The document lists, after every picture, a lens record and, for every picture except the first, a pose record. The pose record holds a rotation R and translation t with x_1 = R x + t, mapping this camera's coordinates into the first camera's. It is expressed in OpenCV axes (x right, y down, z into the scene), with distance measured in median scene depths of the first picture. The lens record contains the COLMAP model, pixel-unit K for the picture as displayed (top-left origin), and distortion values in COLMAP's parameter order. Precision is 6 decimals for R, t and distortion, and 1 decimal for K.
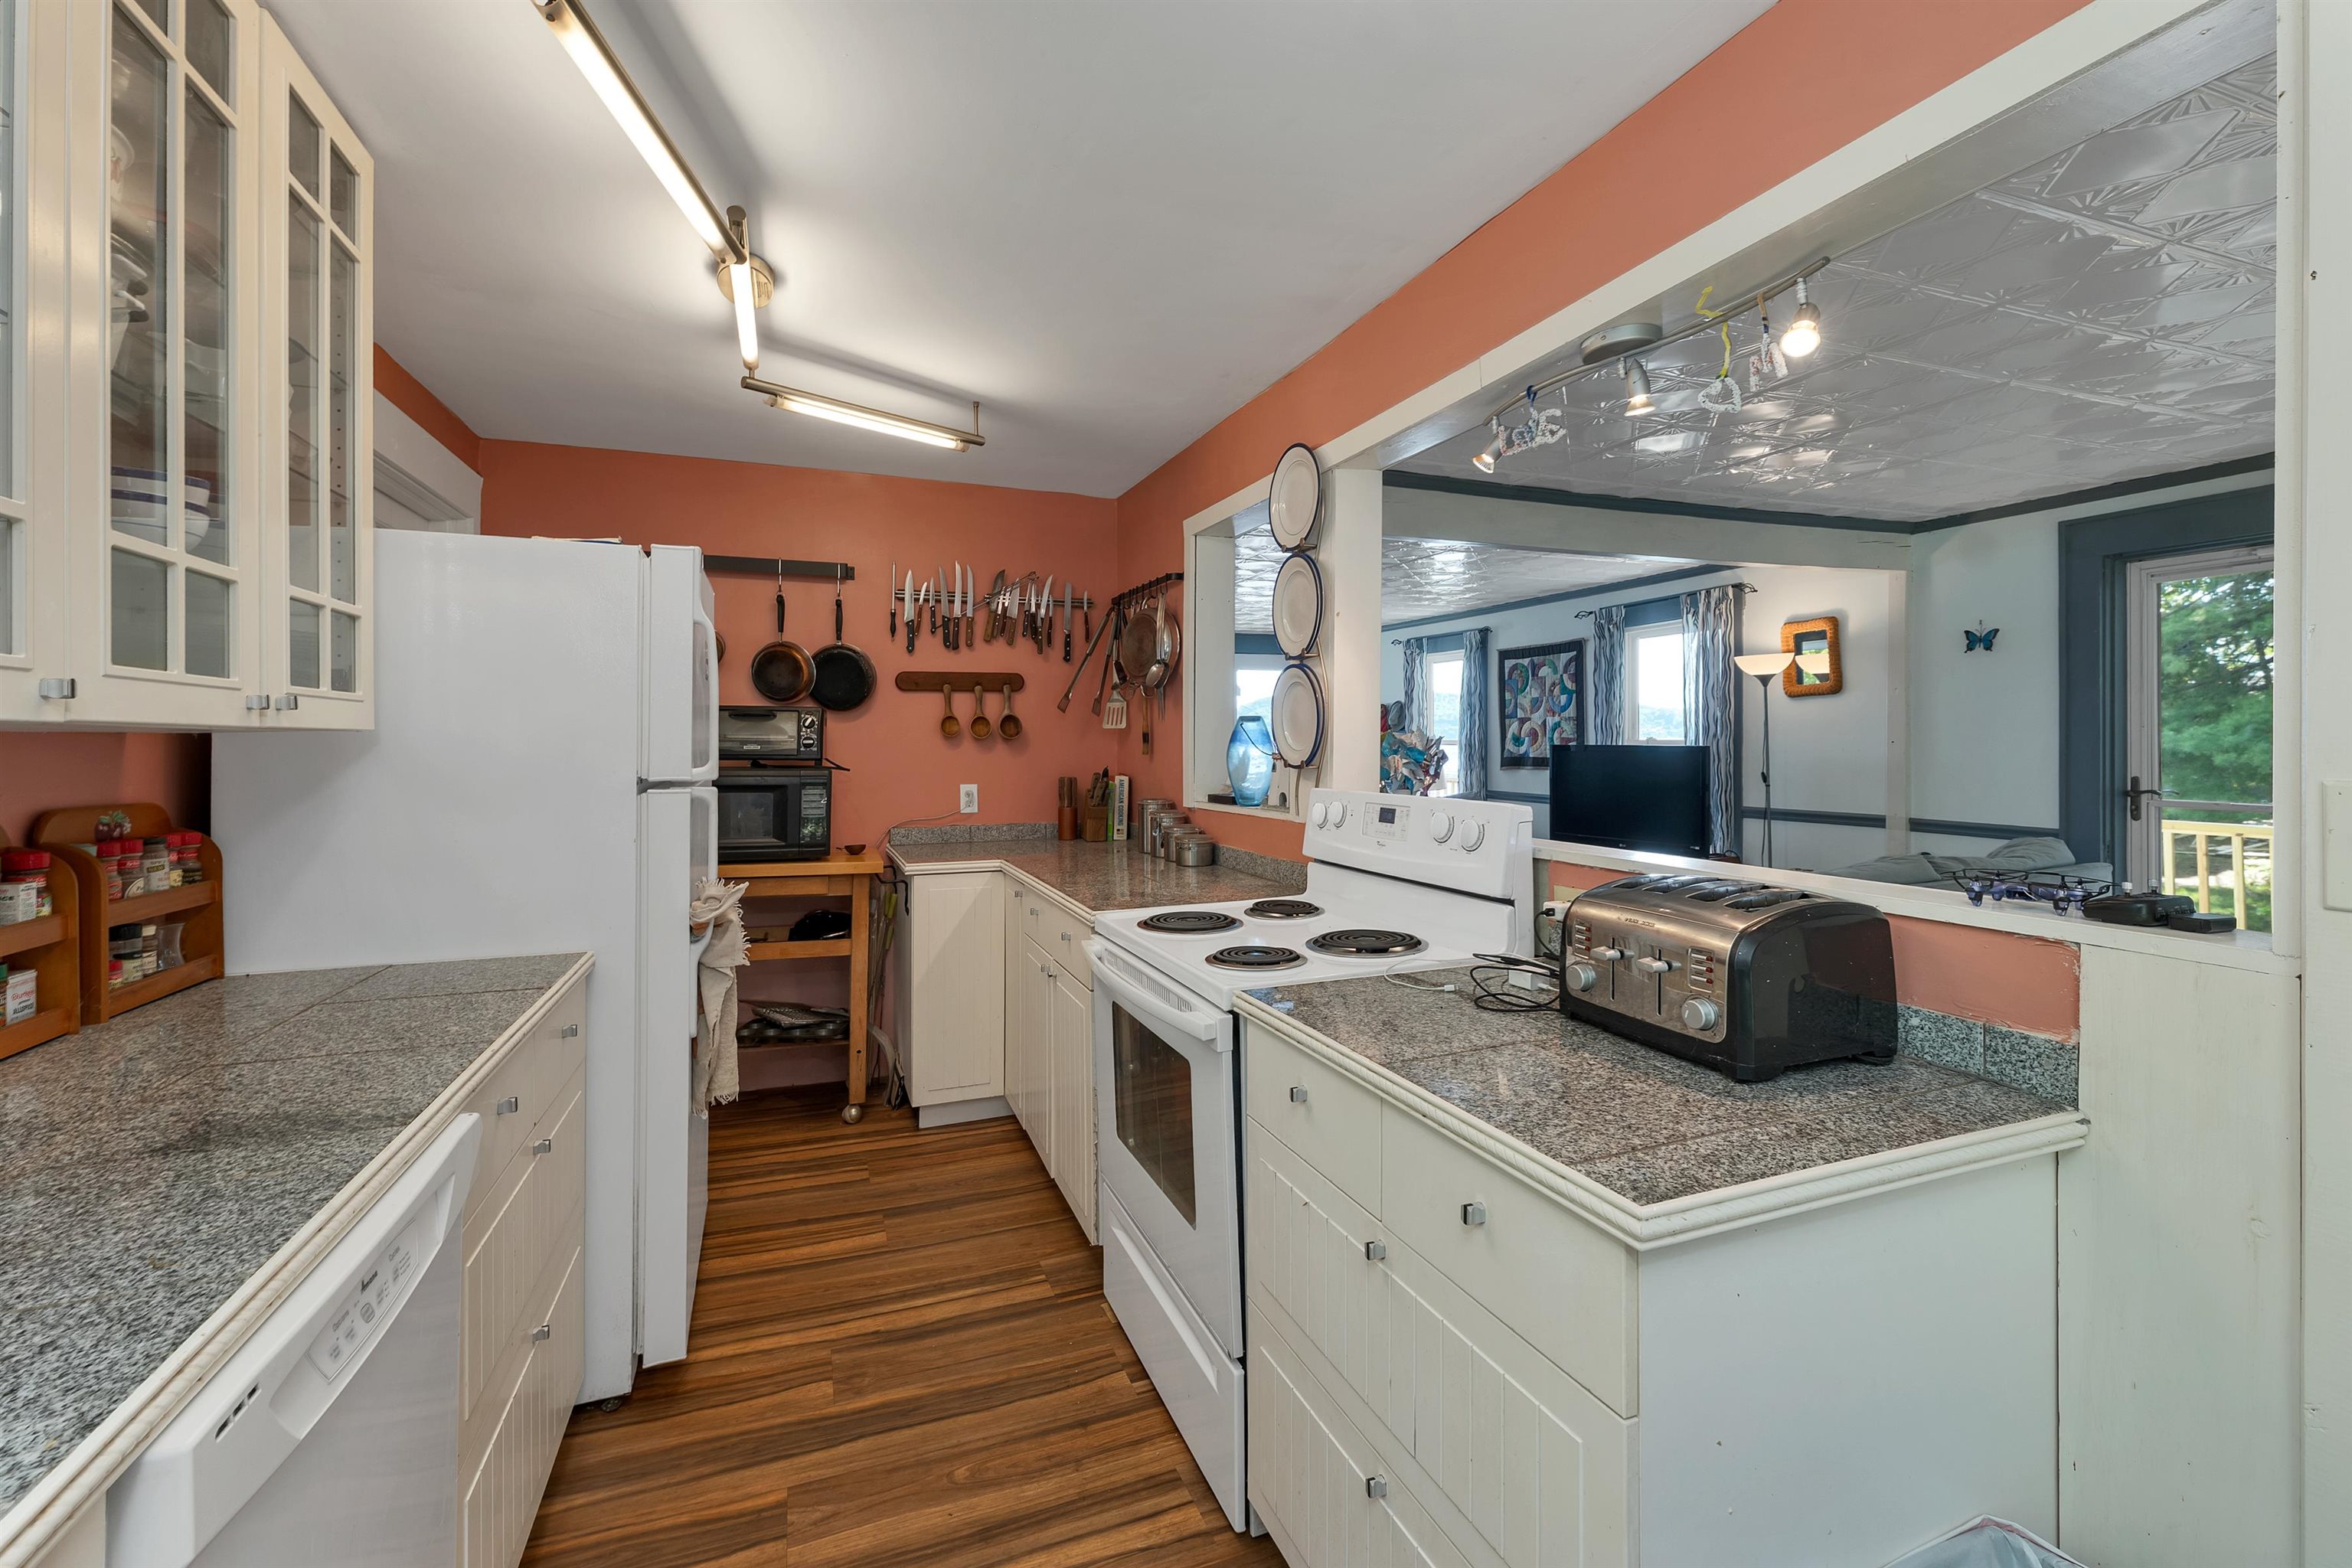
lens RADIAL K [[979.5, 0, 1168.0], [0, 979.5, 743.9], [0, 0, 1]] dist [0.001255, 0.000215]
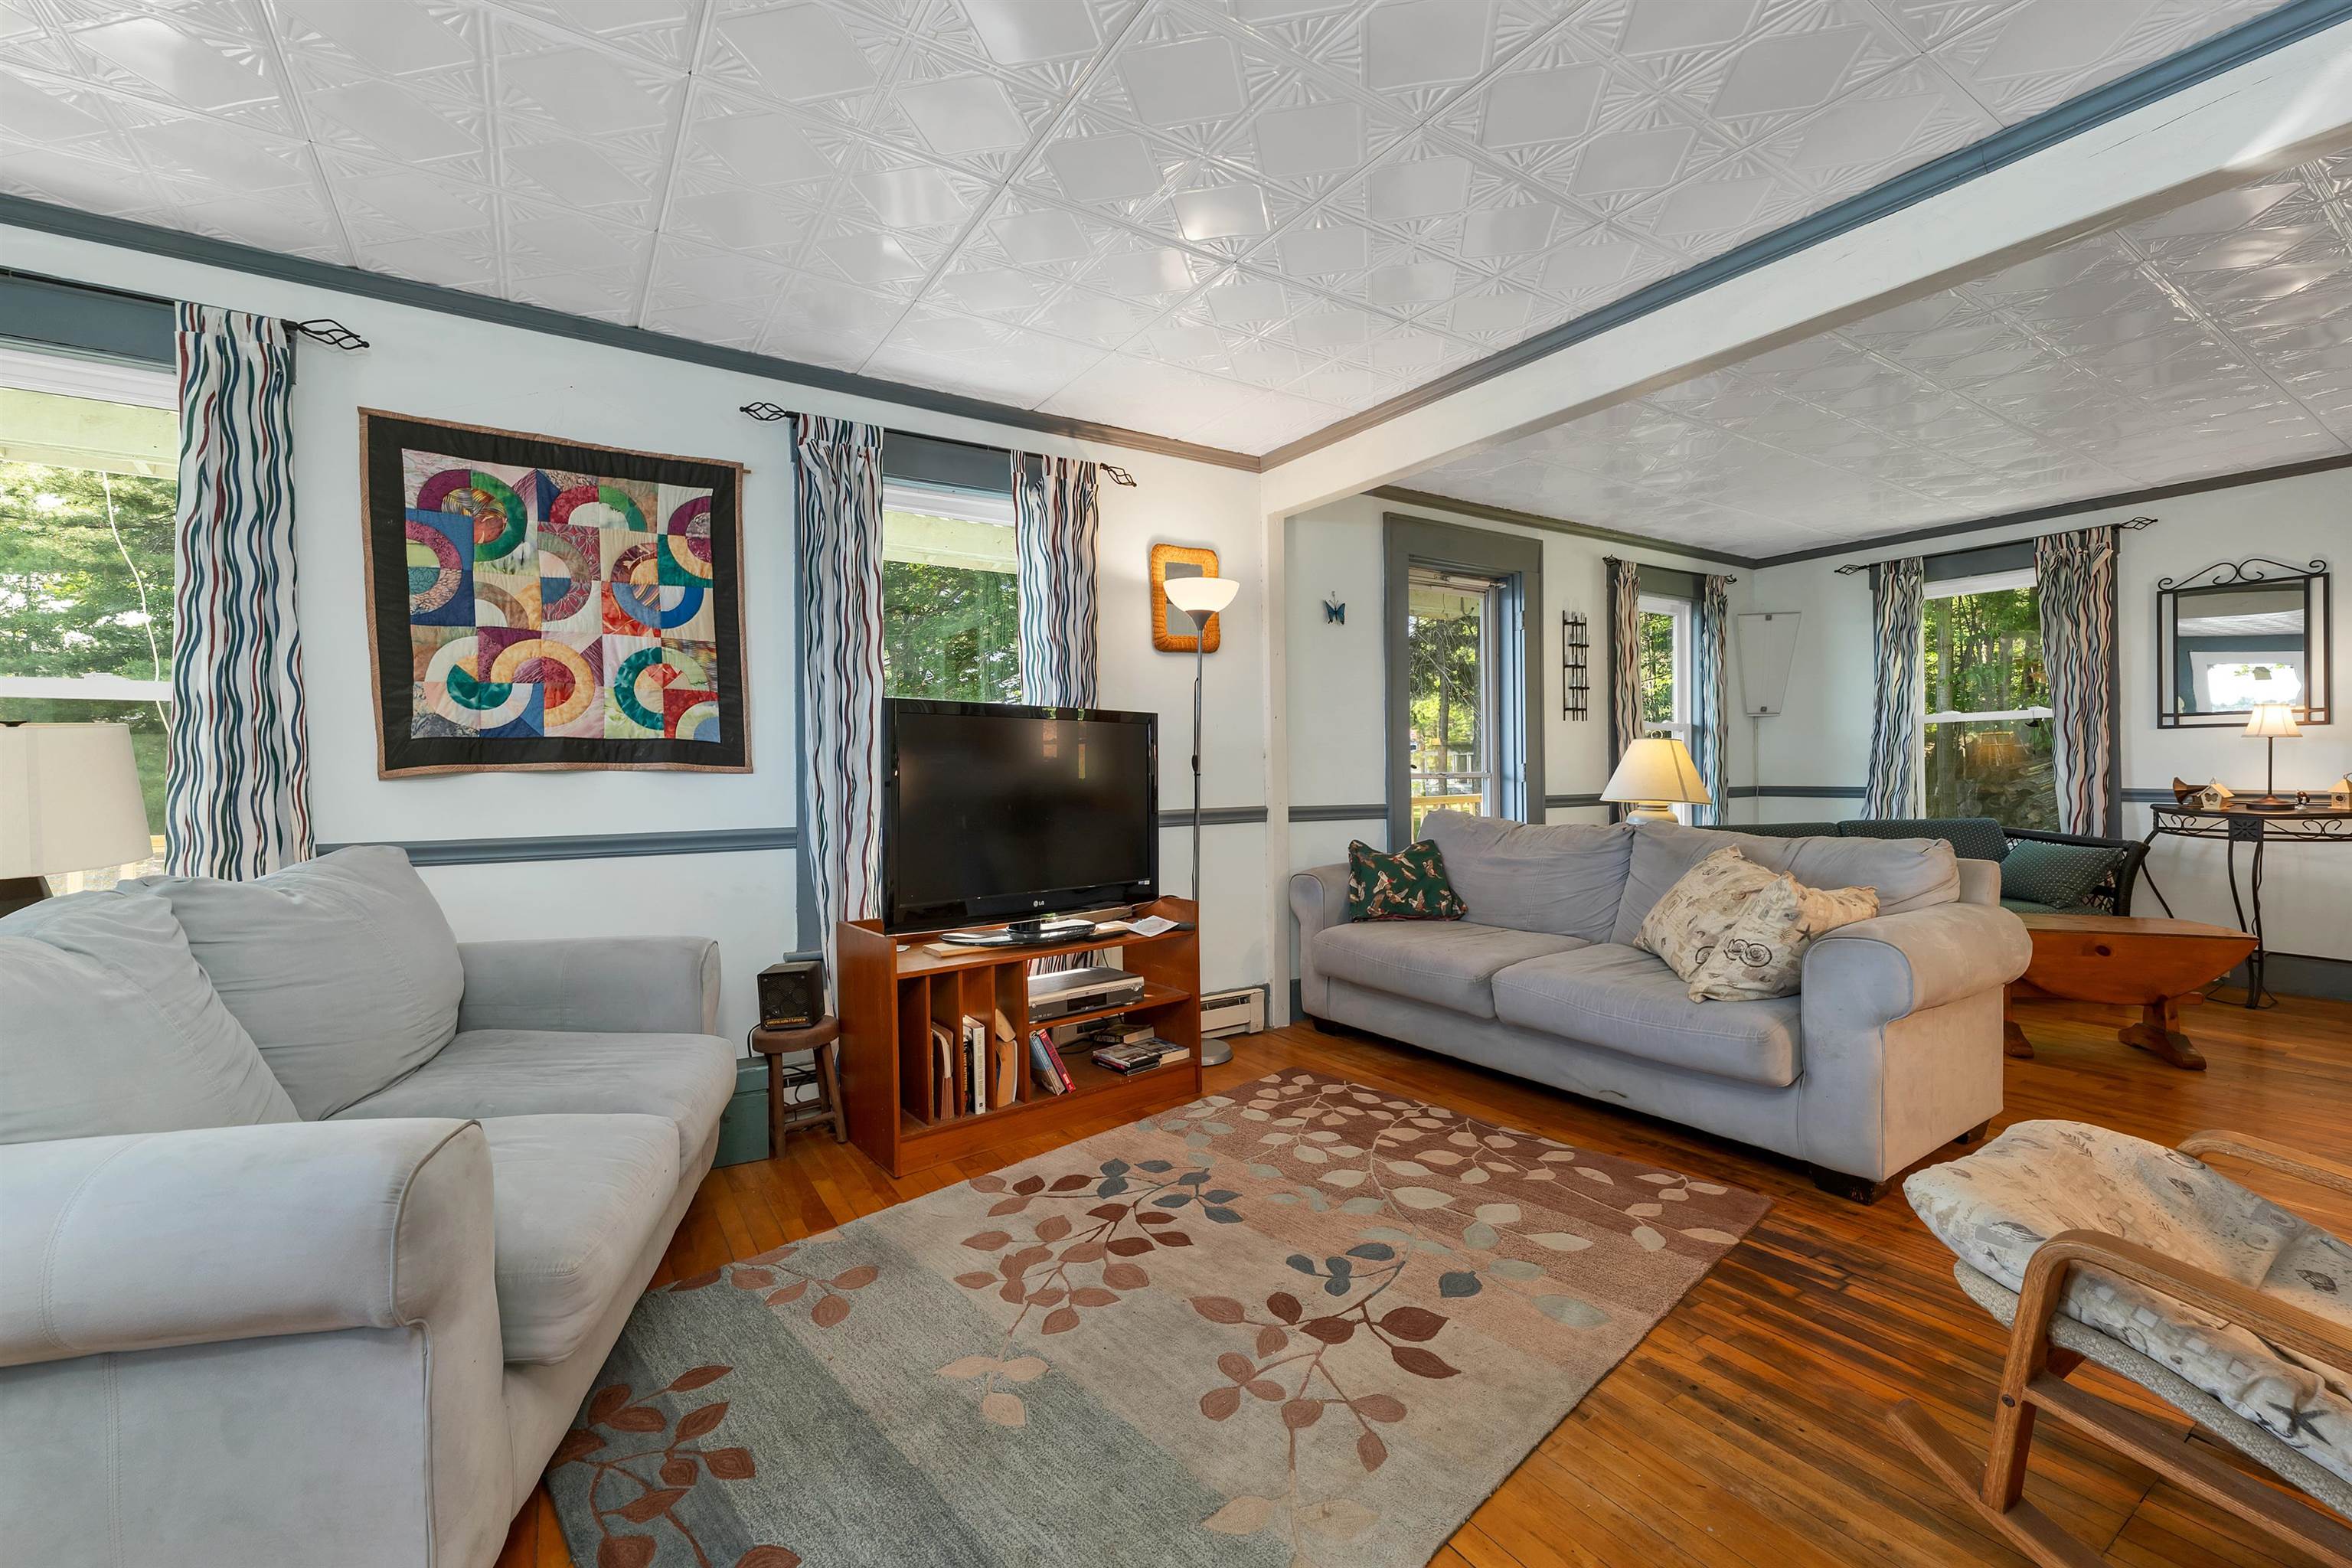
lens RADIAL K [[969.6, 0, 1170.9], [0, 969.6, 771.0], [0, 0, 1]] dist [-0.002179, 0.000665]
pose [[-0.206127, 0.010299, 0.978471, -0.092140], [0.014797, 0.999863, -0.007407, 0.085621], [-0.978413, 0.012952, -0.206251, 2.226943]]
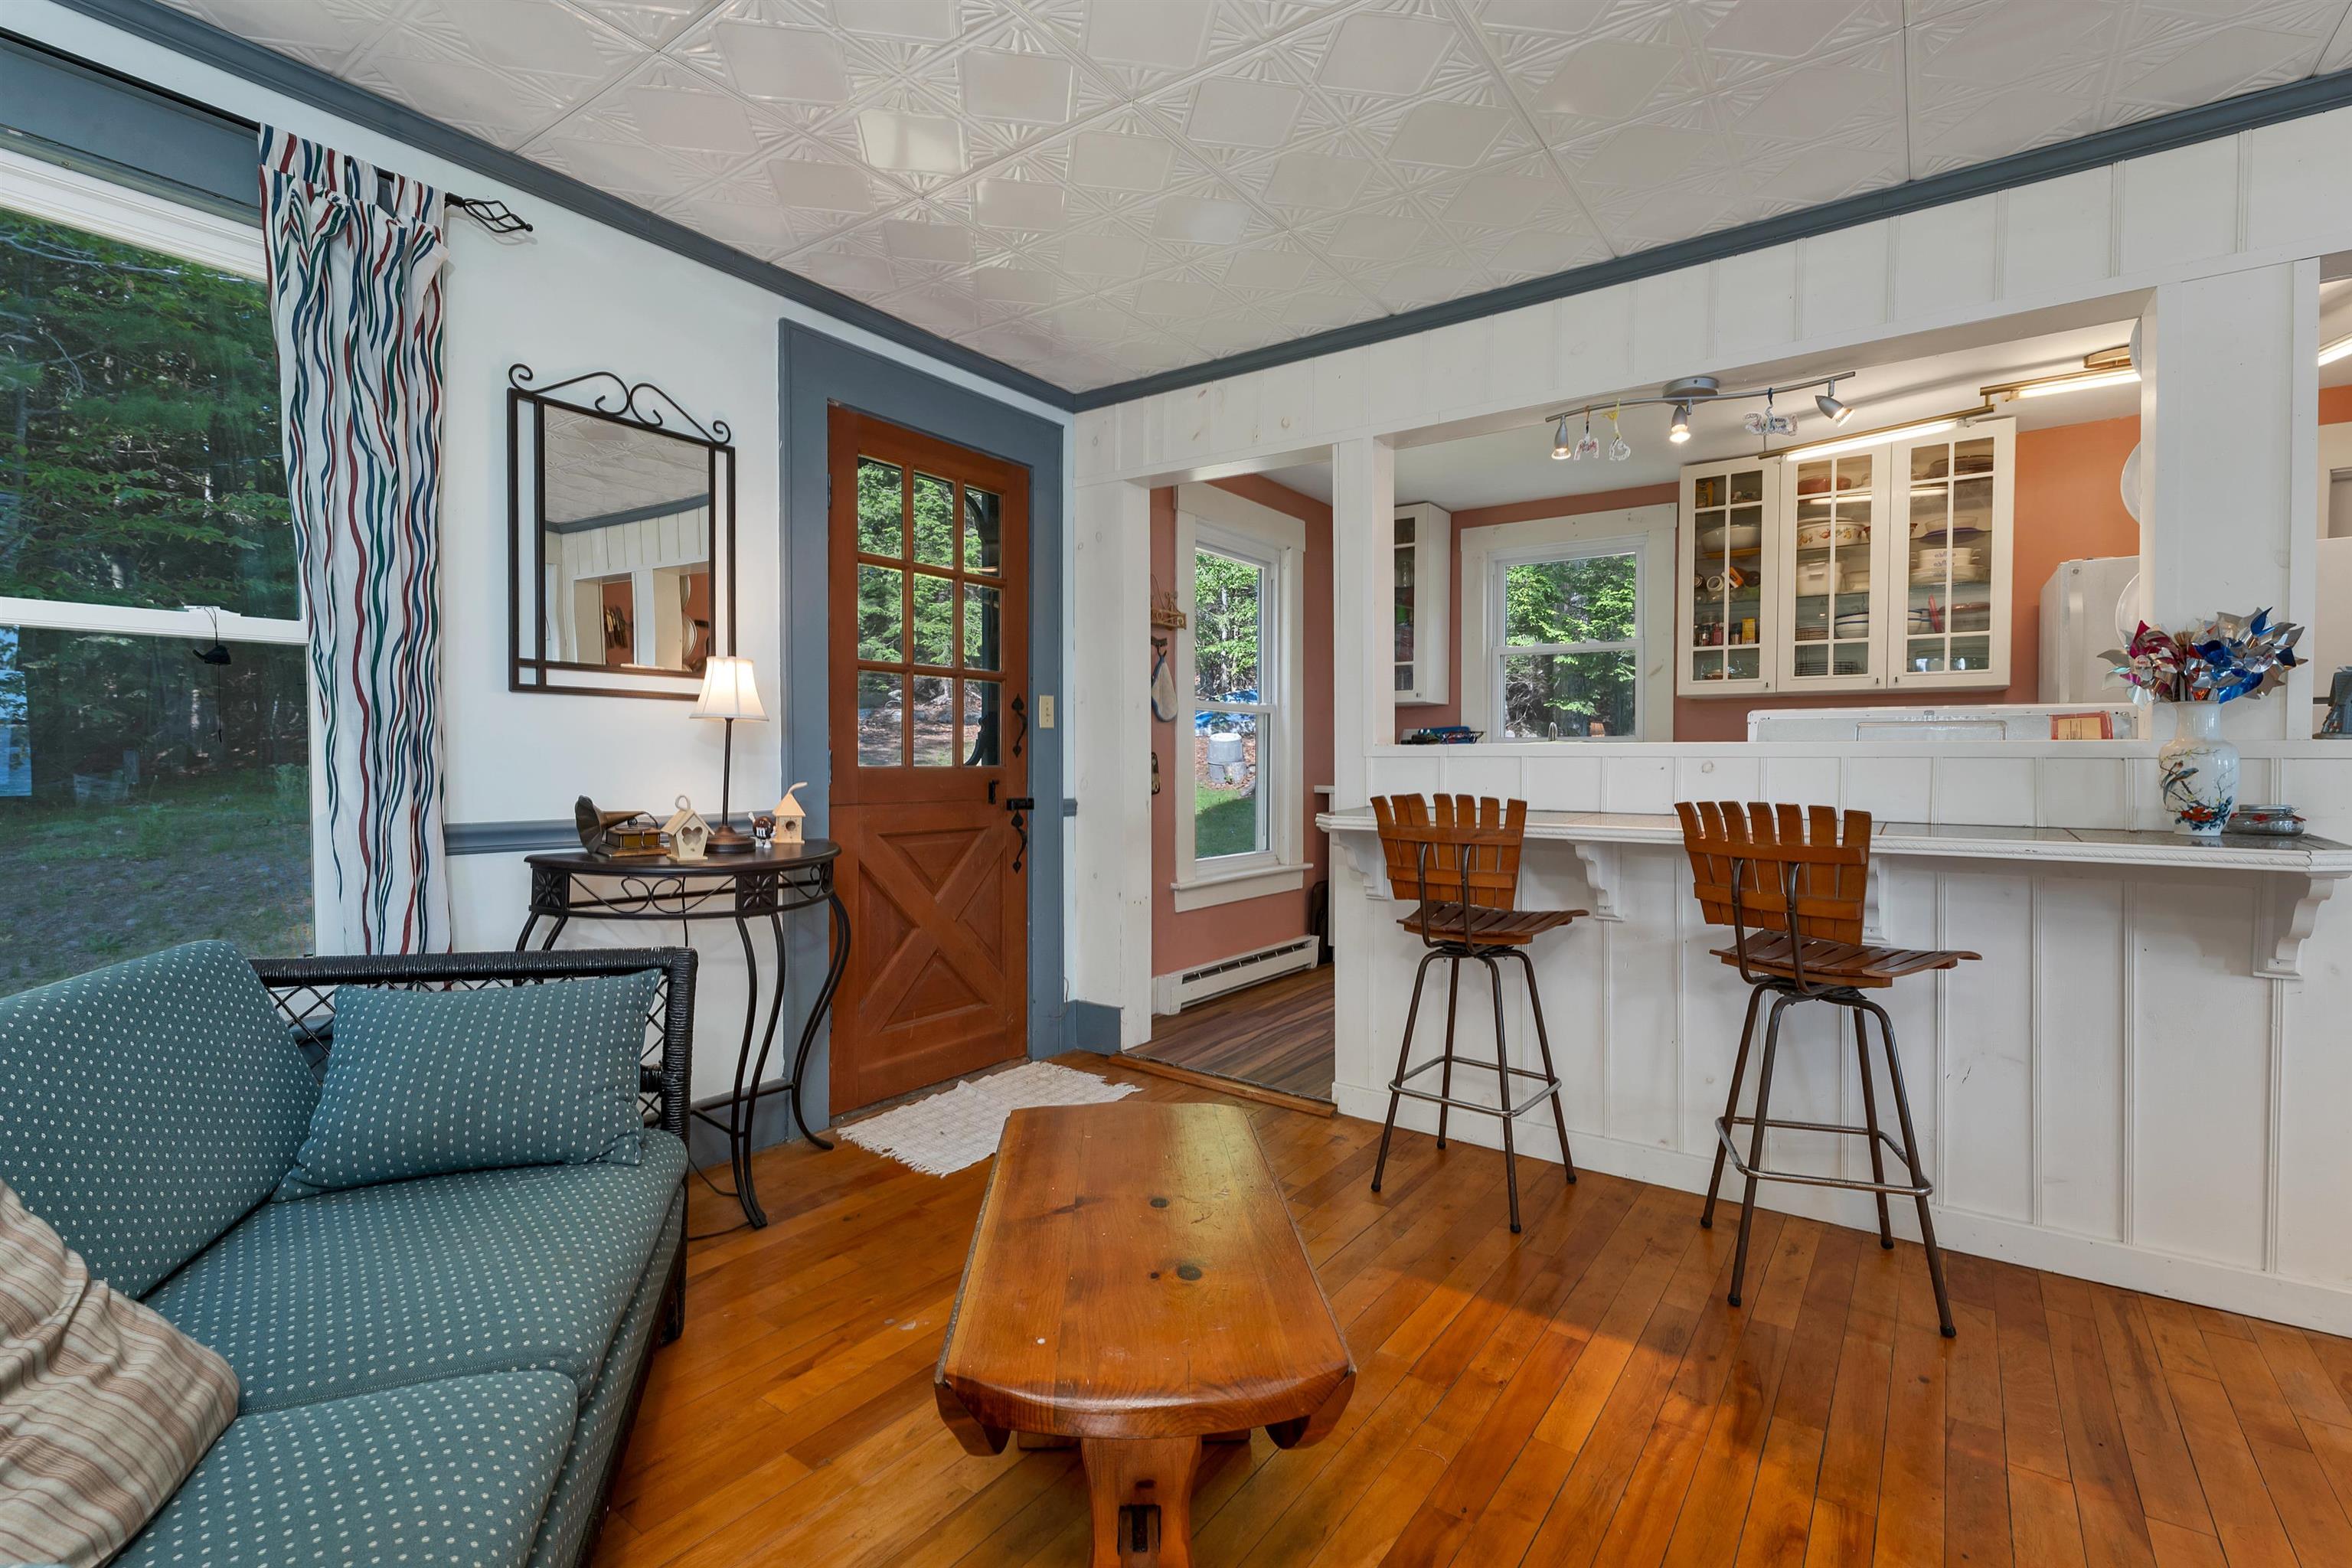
lens RADIAL K [[1076.6, 0, 1152.7], [0, 1076.6, 768.9], [0, 0, 1]] dist [0.021435, -0.000080]
pose [[-0.835518, 0.014190, -0.549280, 1.256646], [0.003533, 0.999785, 0.020455, 0.071027], [0.549452, 0.015150, -0.835388, 1.193766]]
